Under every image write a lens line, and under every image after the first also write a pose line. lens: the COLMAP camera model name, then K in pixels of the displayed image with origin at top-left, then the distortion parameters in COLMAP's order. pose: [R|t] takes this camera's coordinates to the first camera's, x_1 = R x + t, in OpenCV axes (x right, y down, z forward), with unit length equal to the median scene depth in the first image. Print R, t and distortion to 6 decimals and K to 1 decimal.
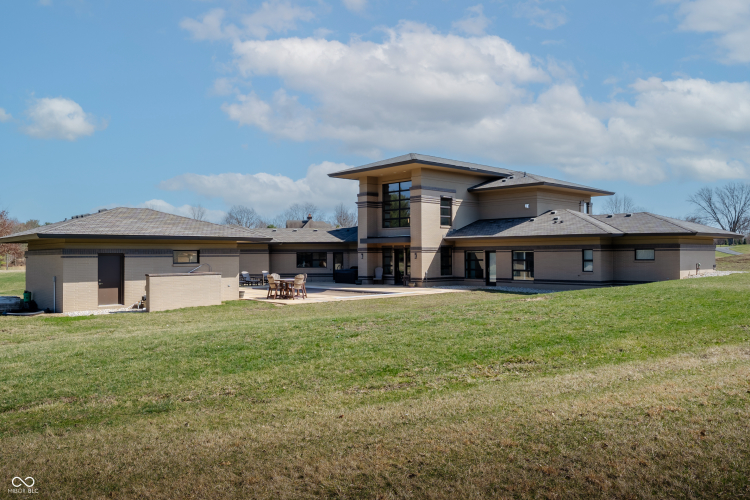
lens RADIAL K [[592.7, 0, 374.4], [0, 592.7, 250.3], [0, 0, 1]] dist [-0.048985, -0.010399]
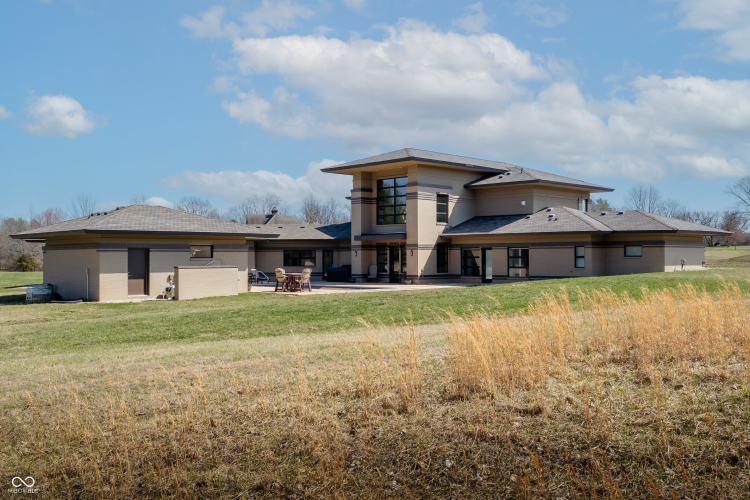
lens RADIAL K [[741.7, 0, 375.0], [0, 741.7, 250.2], [0, 0, 1]] dist [0.010231, 0.000000]
pose [[0.999231, 0.002139, 0.039143, -0.041190], [-0.002046, 0.999995, -0.002406, 0.007865], [-0.039148, 0.002324, 0.999231, -0.244150]]
